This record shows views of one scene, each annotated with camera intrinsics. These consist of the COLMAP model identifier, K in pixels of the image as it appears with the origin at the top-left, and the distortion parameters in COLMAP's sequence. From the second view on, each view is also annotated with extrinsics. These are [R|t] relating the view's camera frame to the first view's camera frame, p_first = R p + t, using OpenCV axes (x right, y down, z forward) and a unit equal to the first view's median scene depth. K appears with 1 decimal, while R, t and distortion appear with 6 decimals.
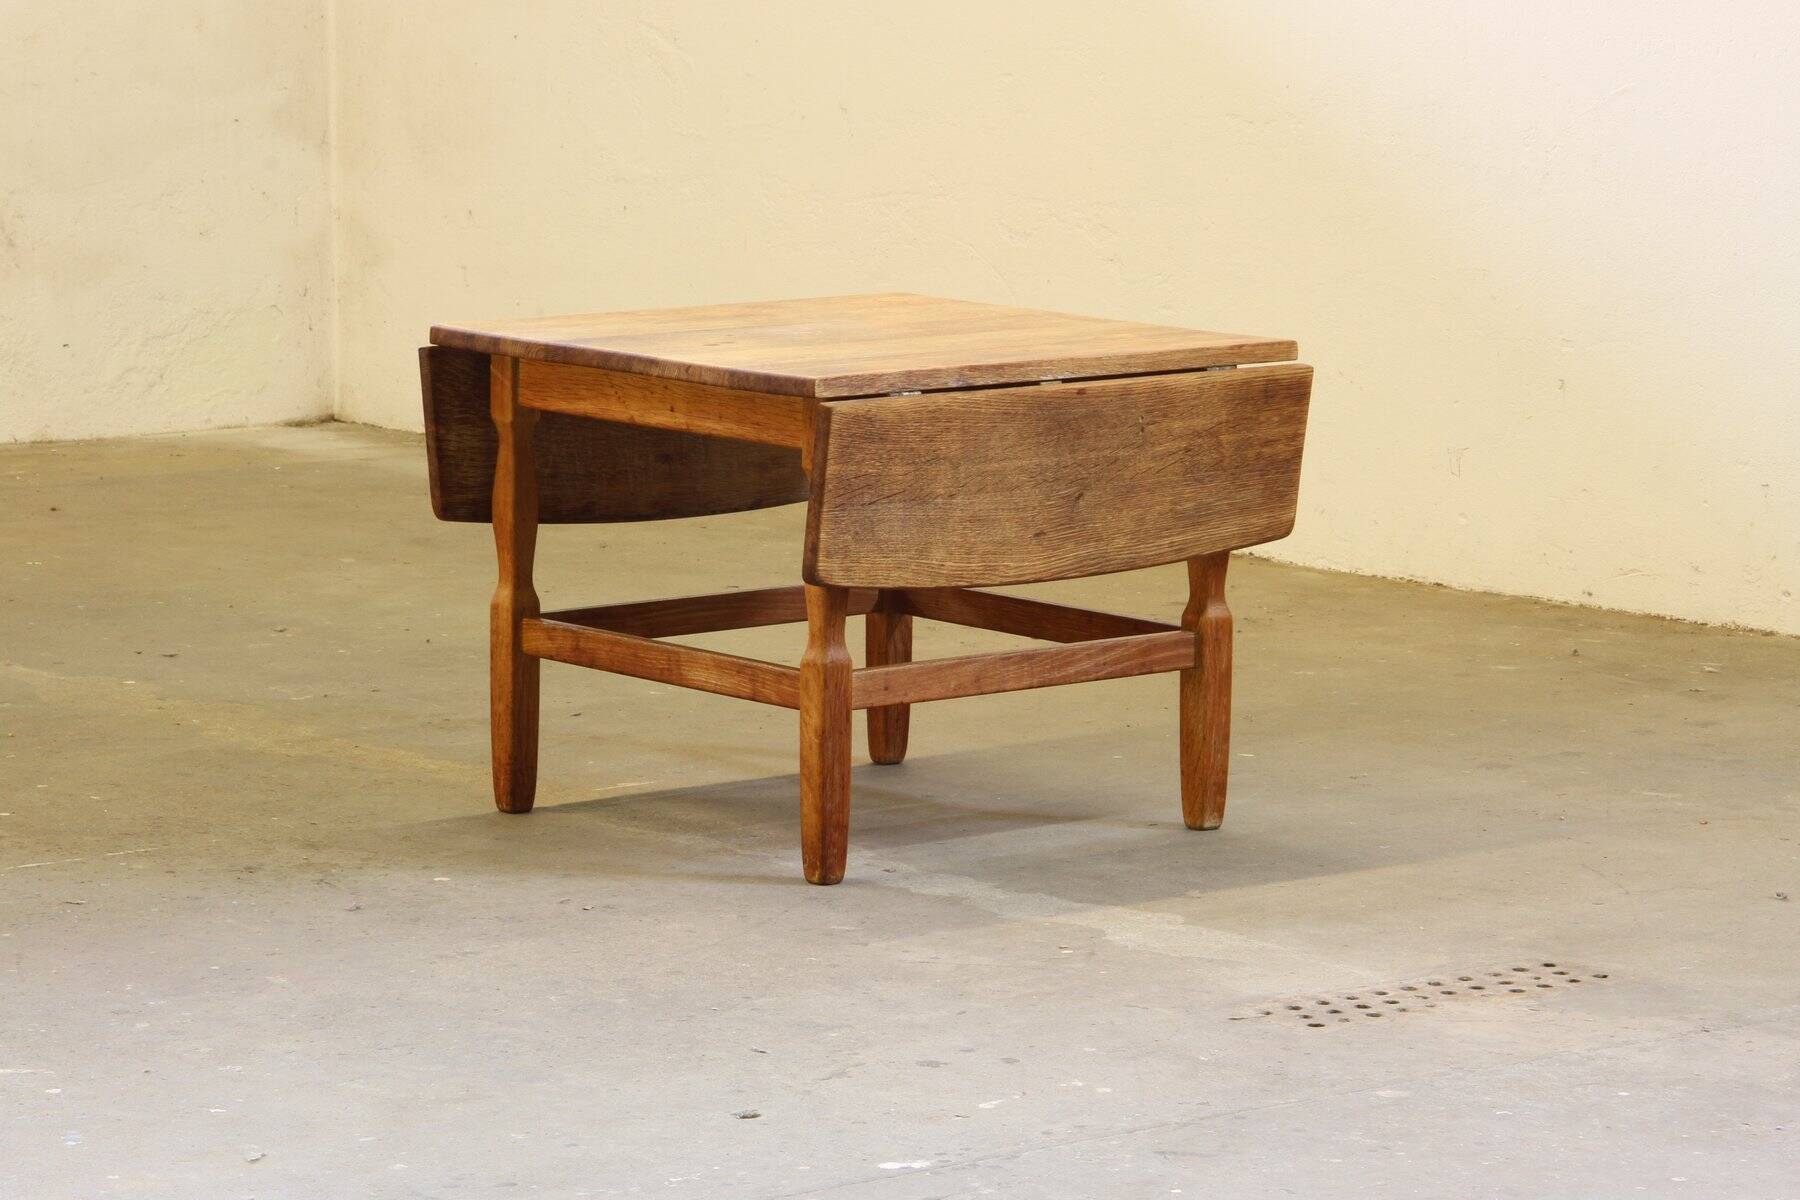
lens RADIAL K [[6324.9, 0, 898.0], [0, 6324.9, 656.0], [0, 0, 1]] dist [0.710277, -0.863779]
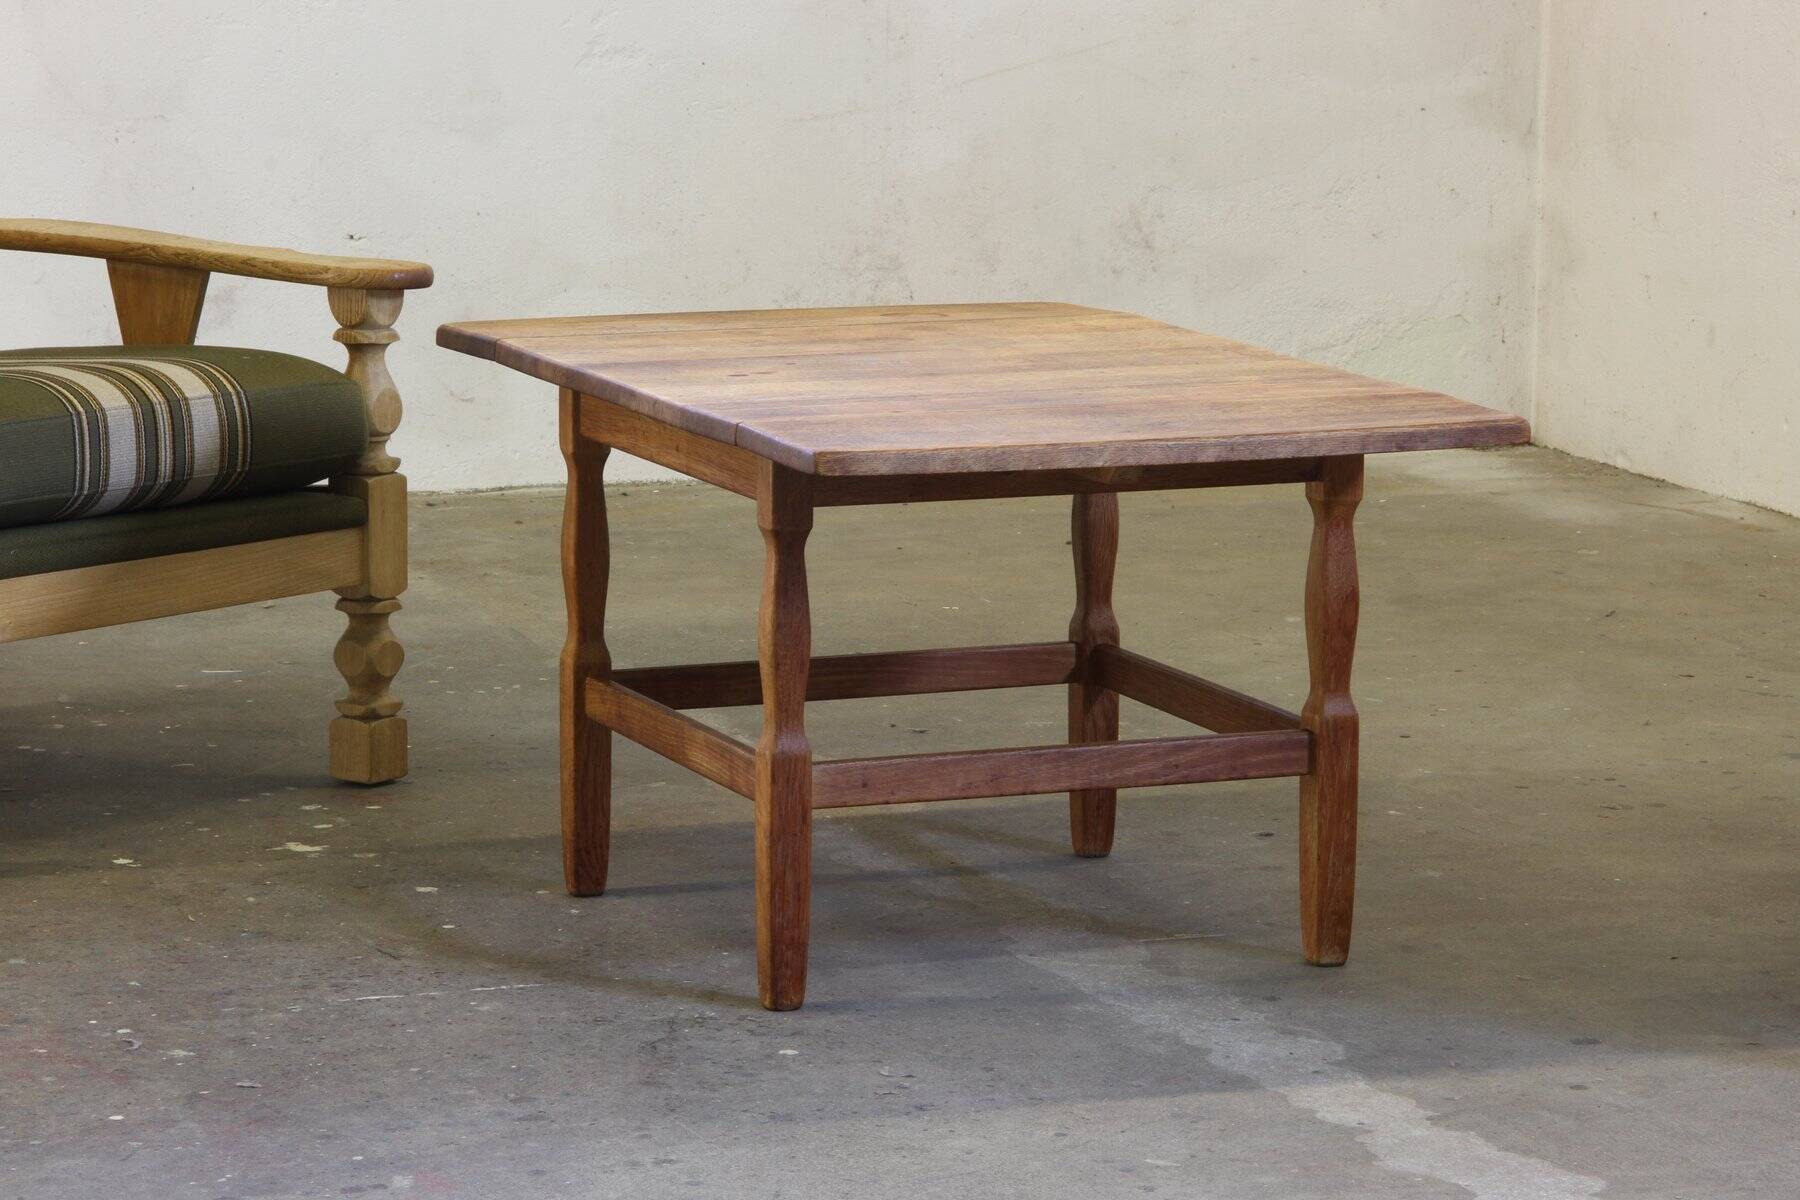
lens RADIAL K [[6324.9, 0, 898.0], [0, 6324.9, 656.0], [0, 0, 1]] dist [0.710277, -0.863779]
pose [[0.950137, 0.046862, -0.308292, 0.260412], [-0.043260, 0.998892, 0.018515, -0.027805], [0.308818, -0.004255, 0.951112, 0.182881]]
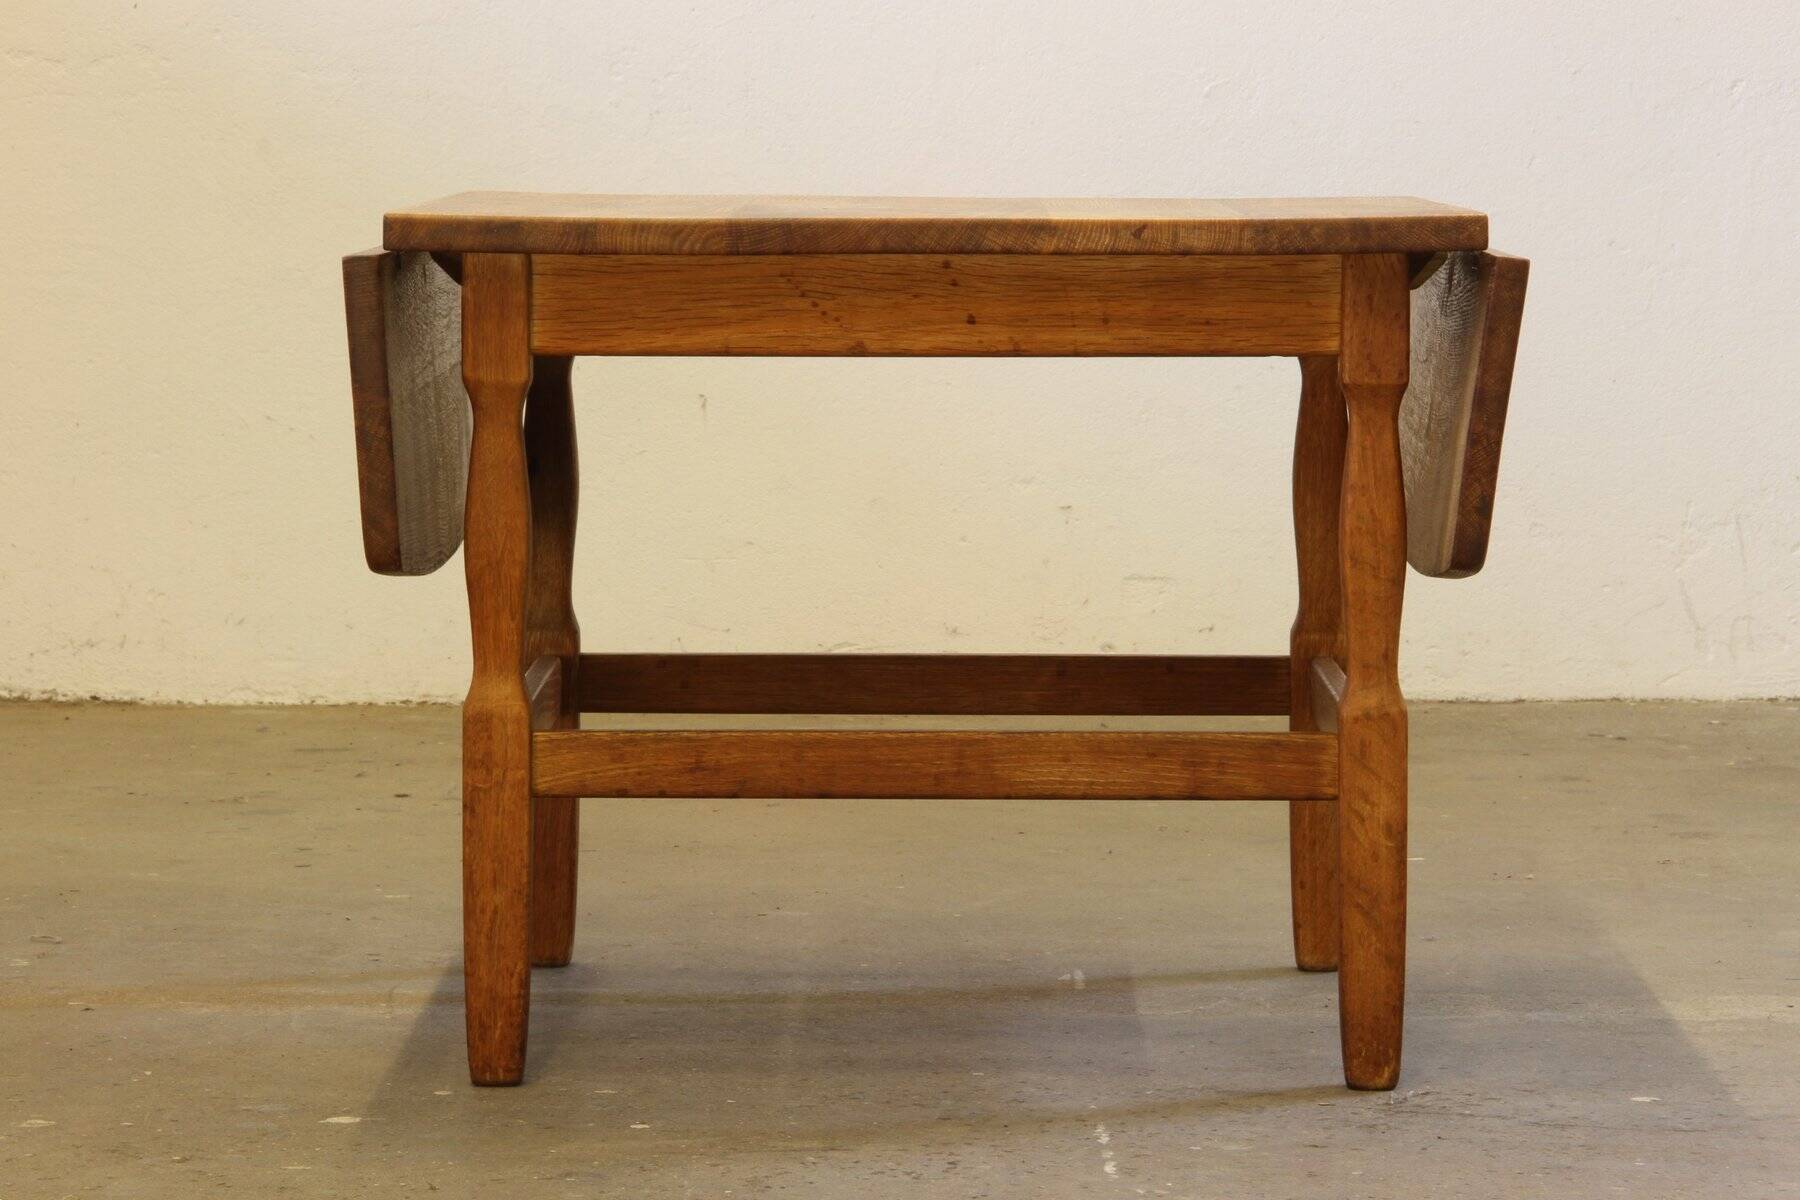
lens RADIAL K [[6547.6, 0, 897.7], [0, 6547.6, 662.5], [0, 0, 1]] dist [0.875956, -1.221962]
pose [[0.651034, -0.076140, 0.755220, -0.492337], [0.118190, 0.992989, -0.001774, -0.007547], [-0.749791, 0.090414, 0.655468, 0.611569]]
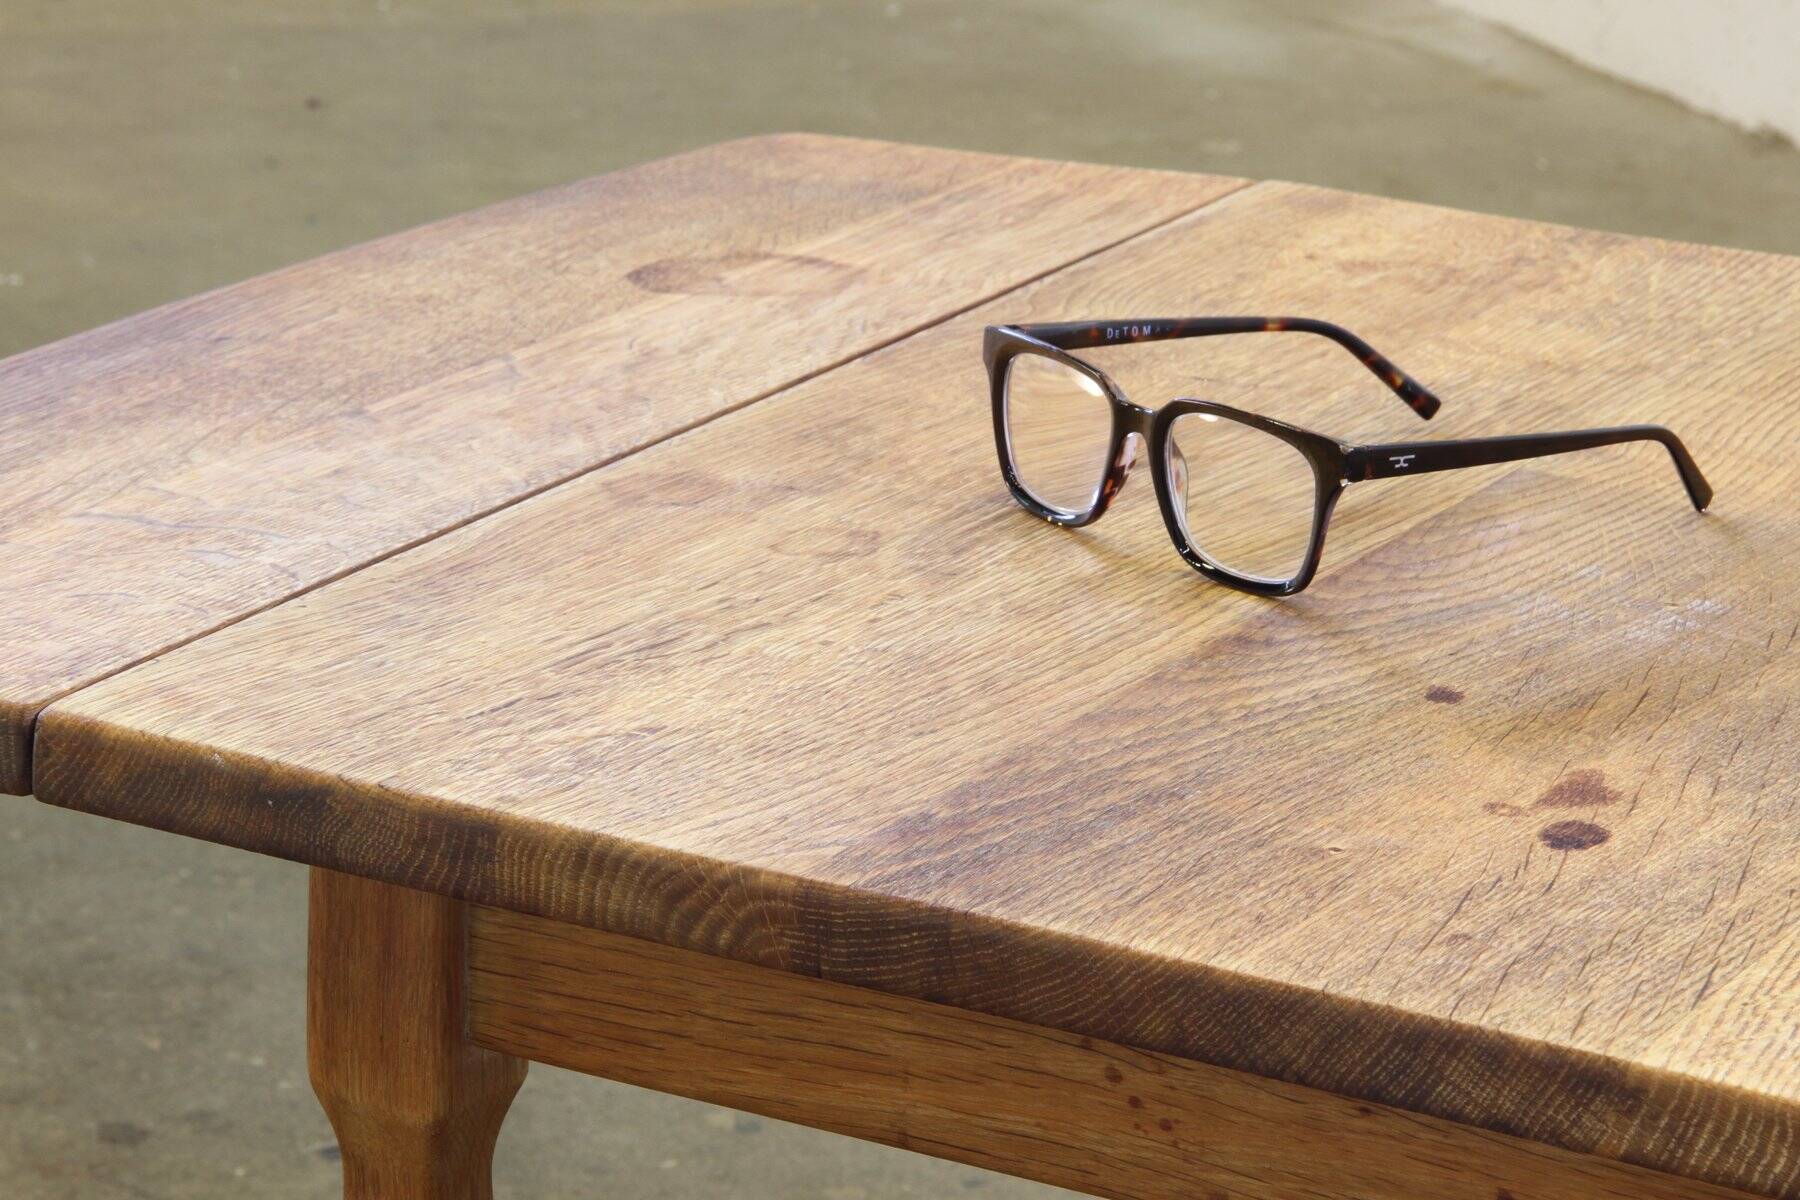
lens RADIAL K [[5906.3, 0, 900.0], [0, 5906.3, 600.0], [0, 0, 1]] dist [0.547866, -0.184574]
pose [[0.933577, -0.088327, 0.347323, -0.119080], [0.033505, 0.986419, 0.160796, -0.089732], [-0.356809, -0.138478, 0.923857, 0.825794]]
